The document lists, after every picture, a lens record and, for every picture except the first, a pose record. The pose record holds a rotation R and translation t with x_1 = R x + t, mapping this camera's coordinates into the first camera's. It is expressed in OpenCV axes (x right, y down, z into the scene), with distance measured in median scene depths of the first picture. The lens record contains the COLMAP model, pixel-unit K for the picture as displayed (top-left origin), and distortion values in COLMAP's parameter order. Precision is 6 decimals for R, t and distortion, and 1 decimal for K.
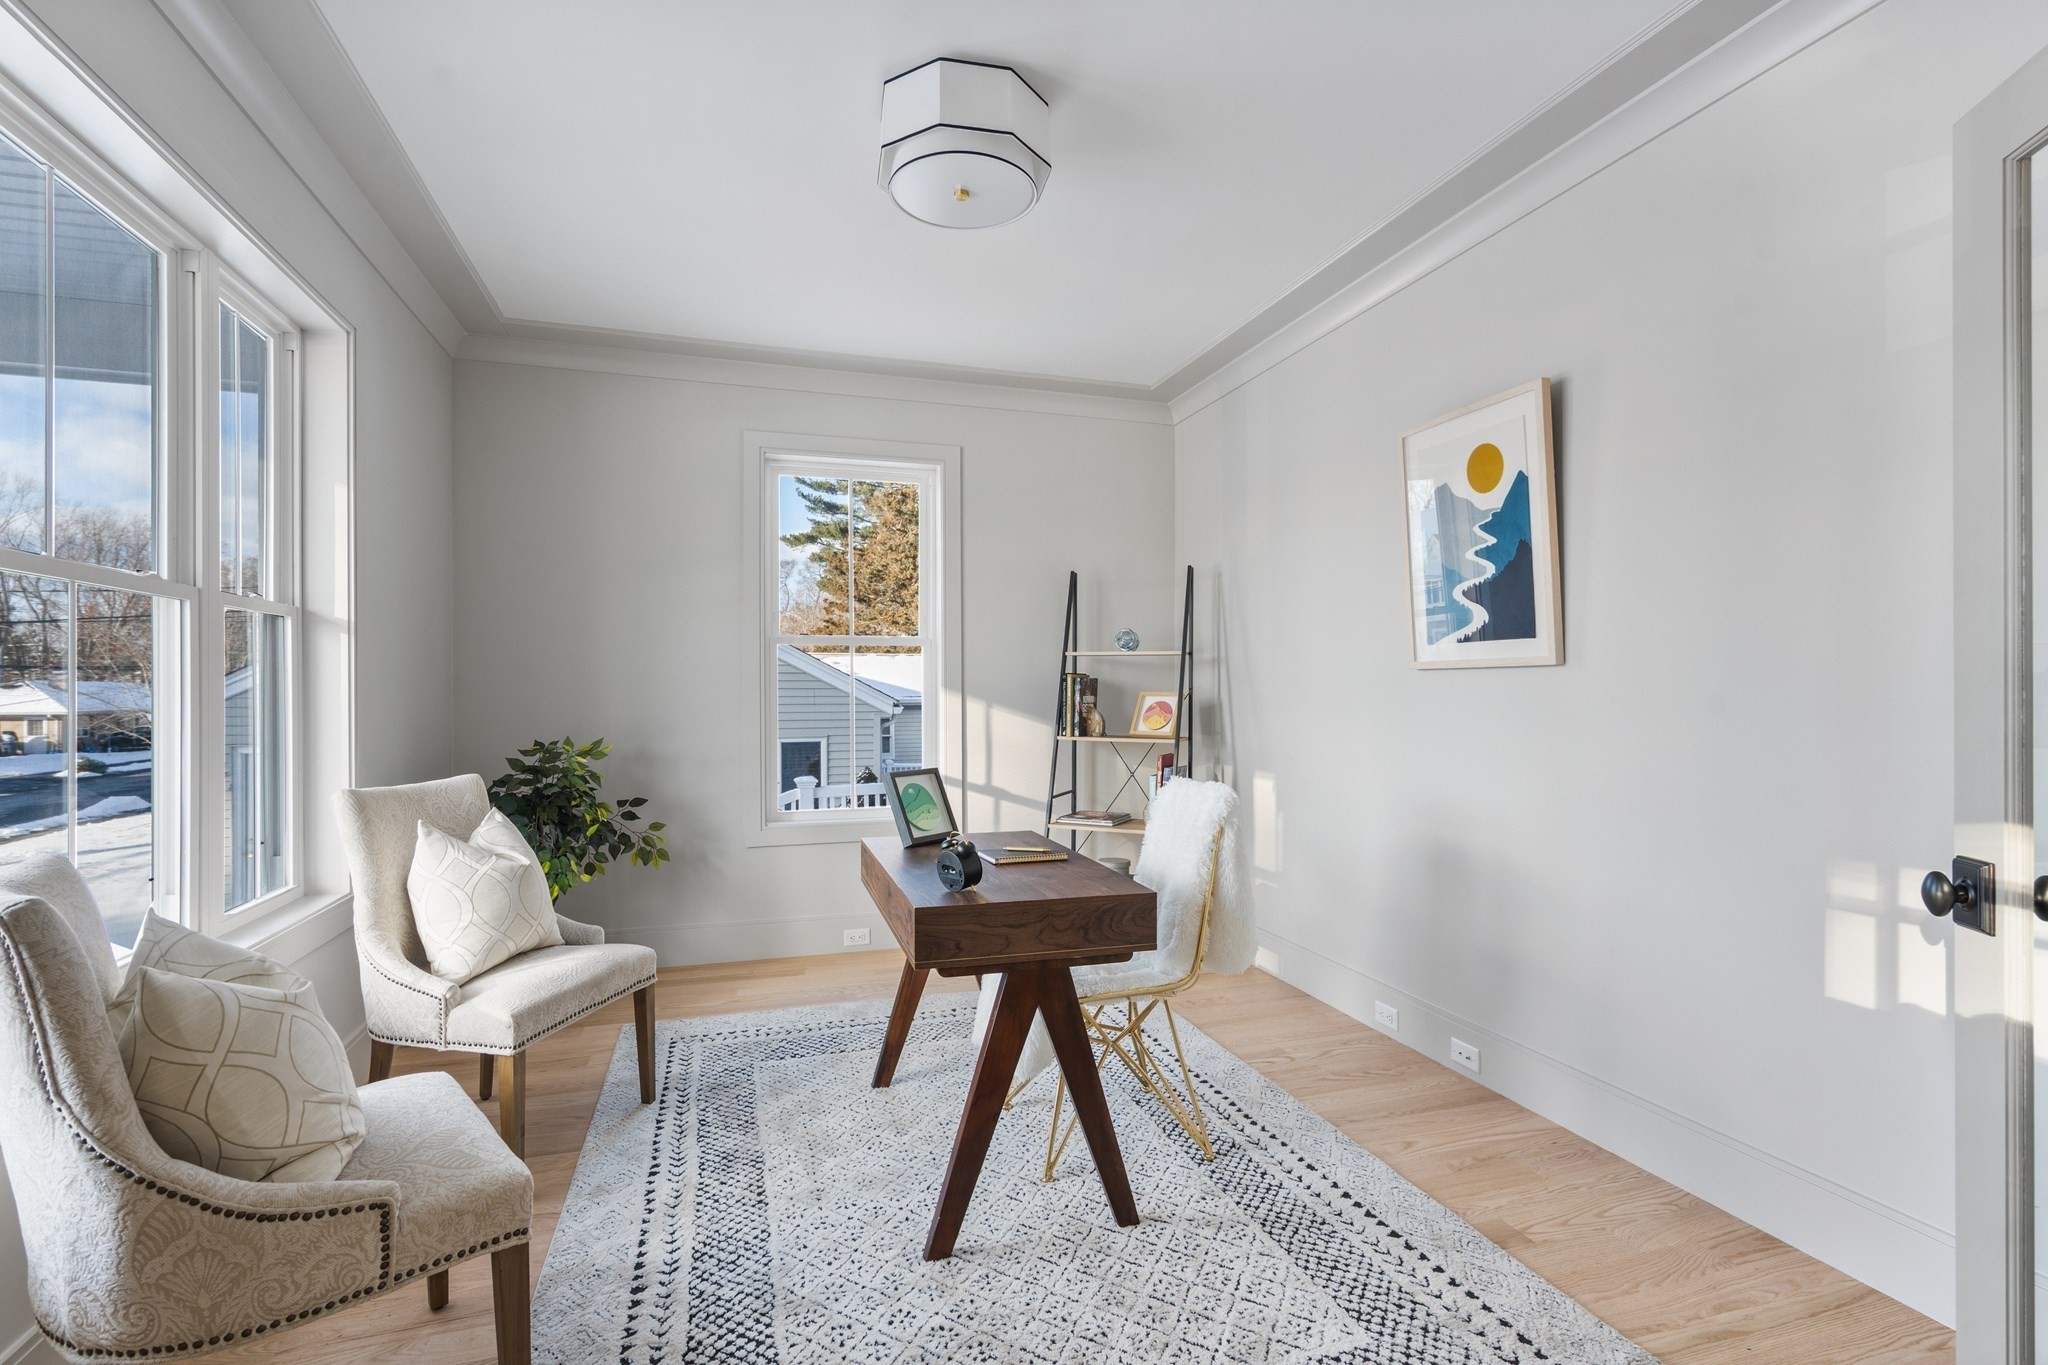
lens RADIAL K [[954.0, 0, 1041.0], [0, 954.0, 681.0], [0, 0, 1]] dist [-0.009889, -0.000601]
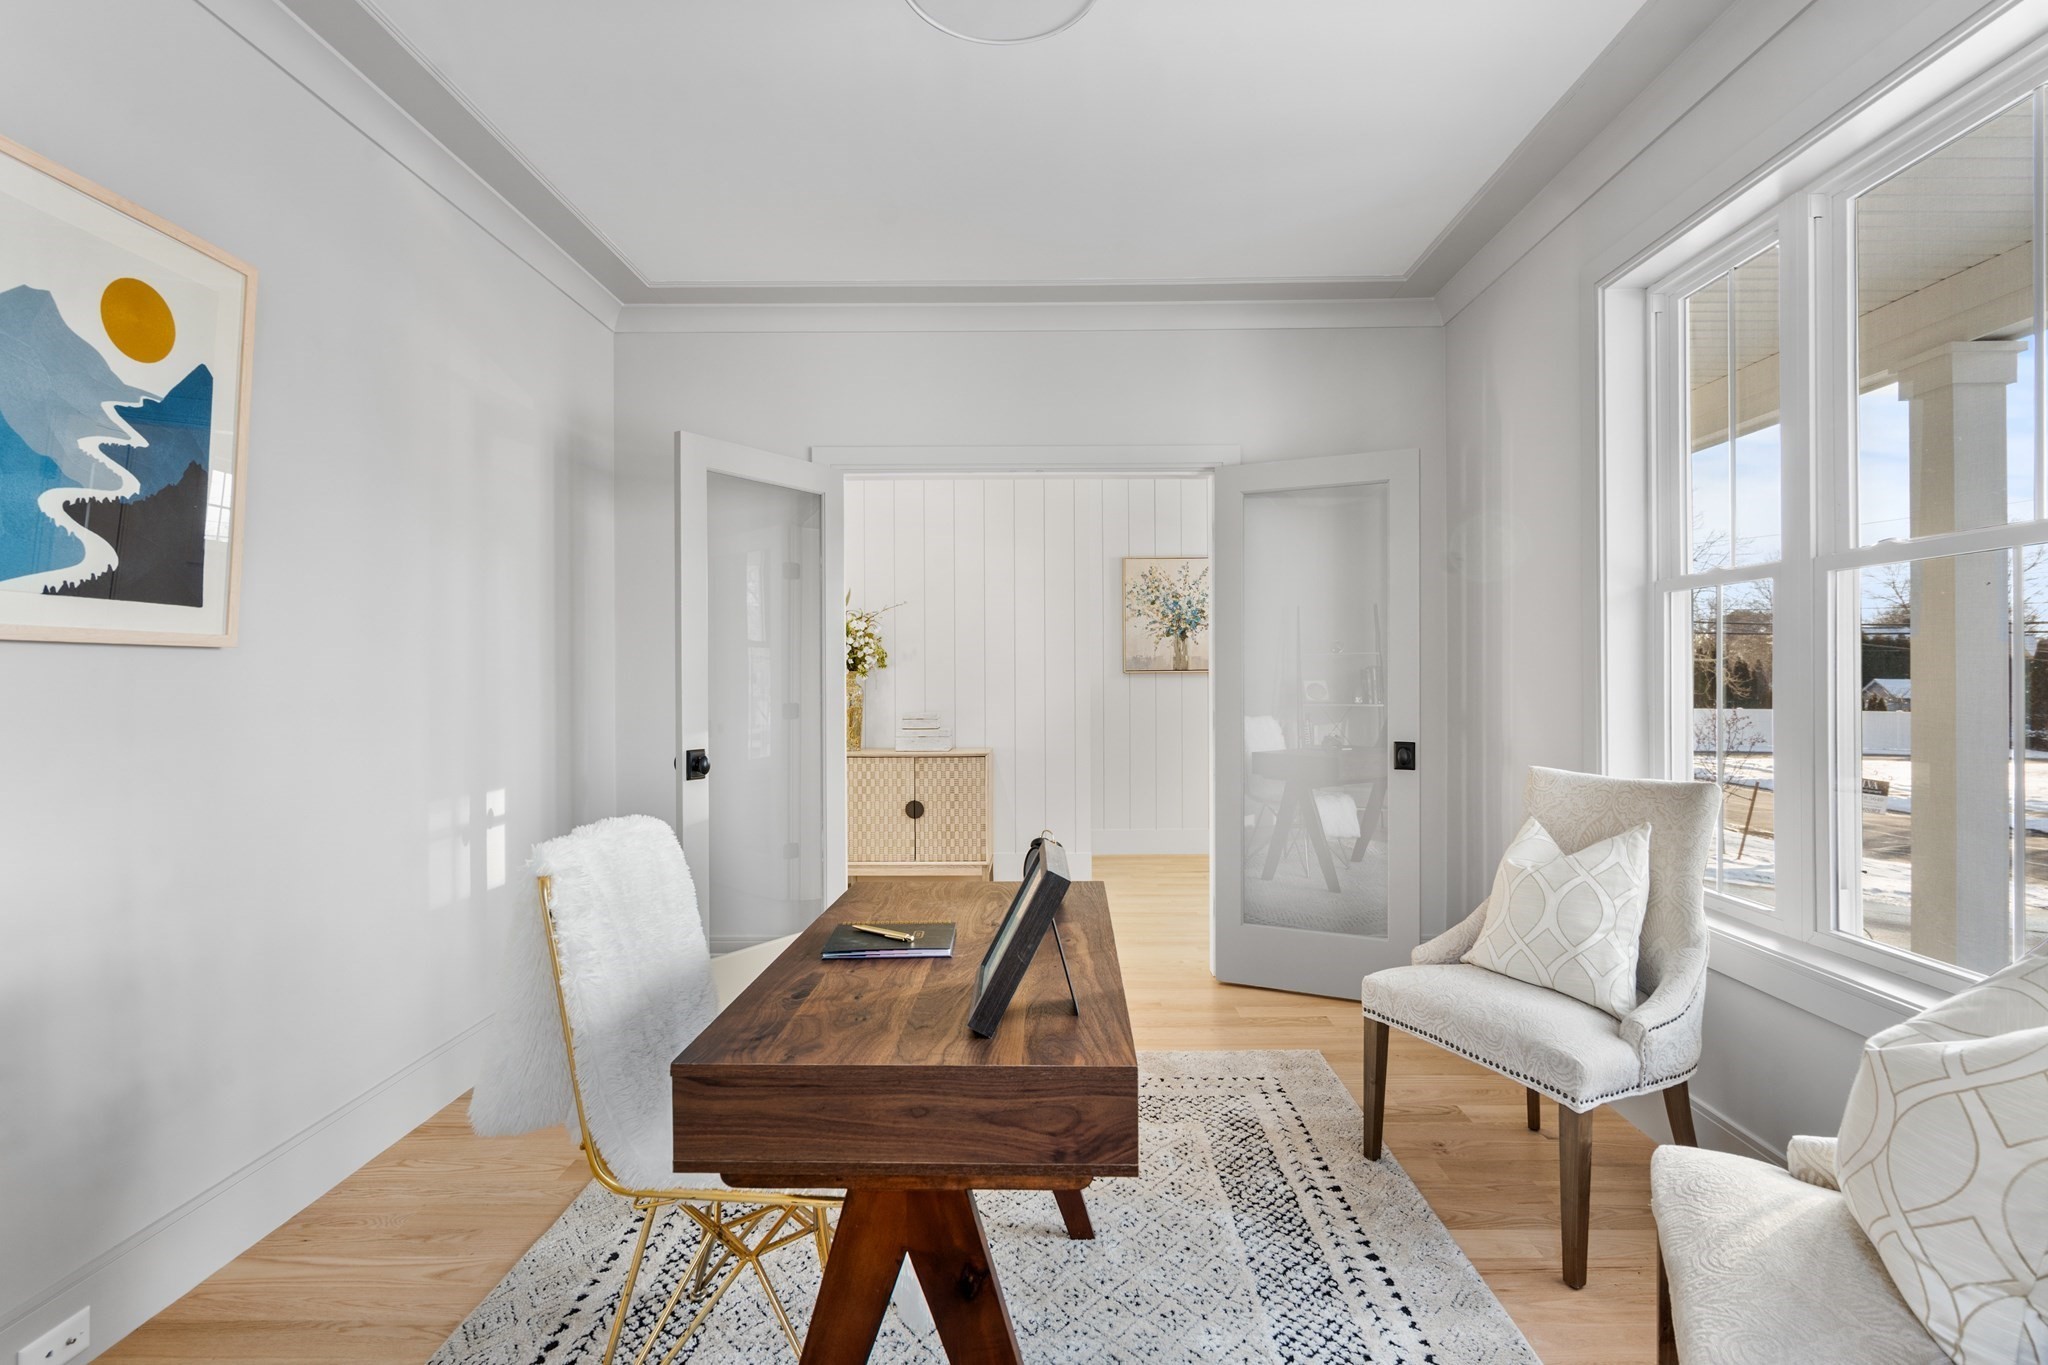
lens RADIAL K [[954.0, 0, 1035.3], [0, 954.0, 677.8], [0, 0, 1]] dist [-0.009889, -0.000601]
pose [[-0.947237, 0.007469, 0.320446, -0.274730], [0.006685, 0.999971, -0.003548, 0.013130], [-0.320463, -0.001219, -0.947260, 1.388415]]
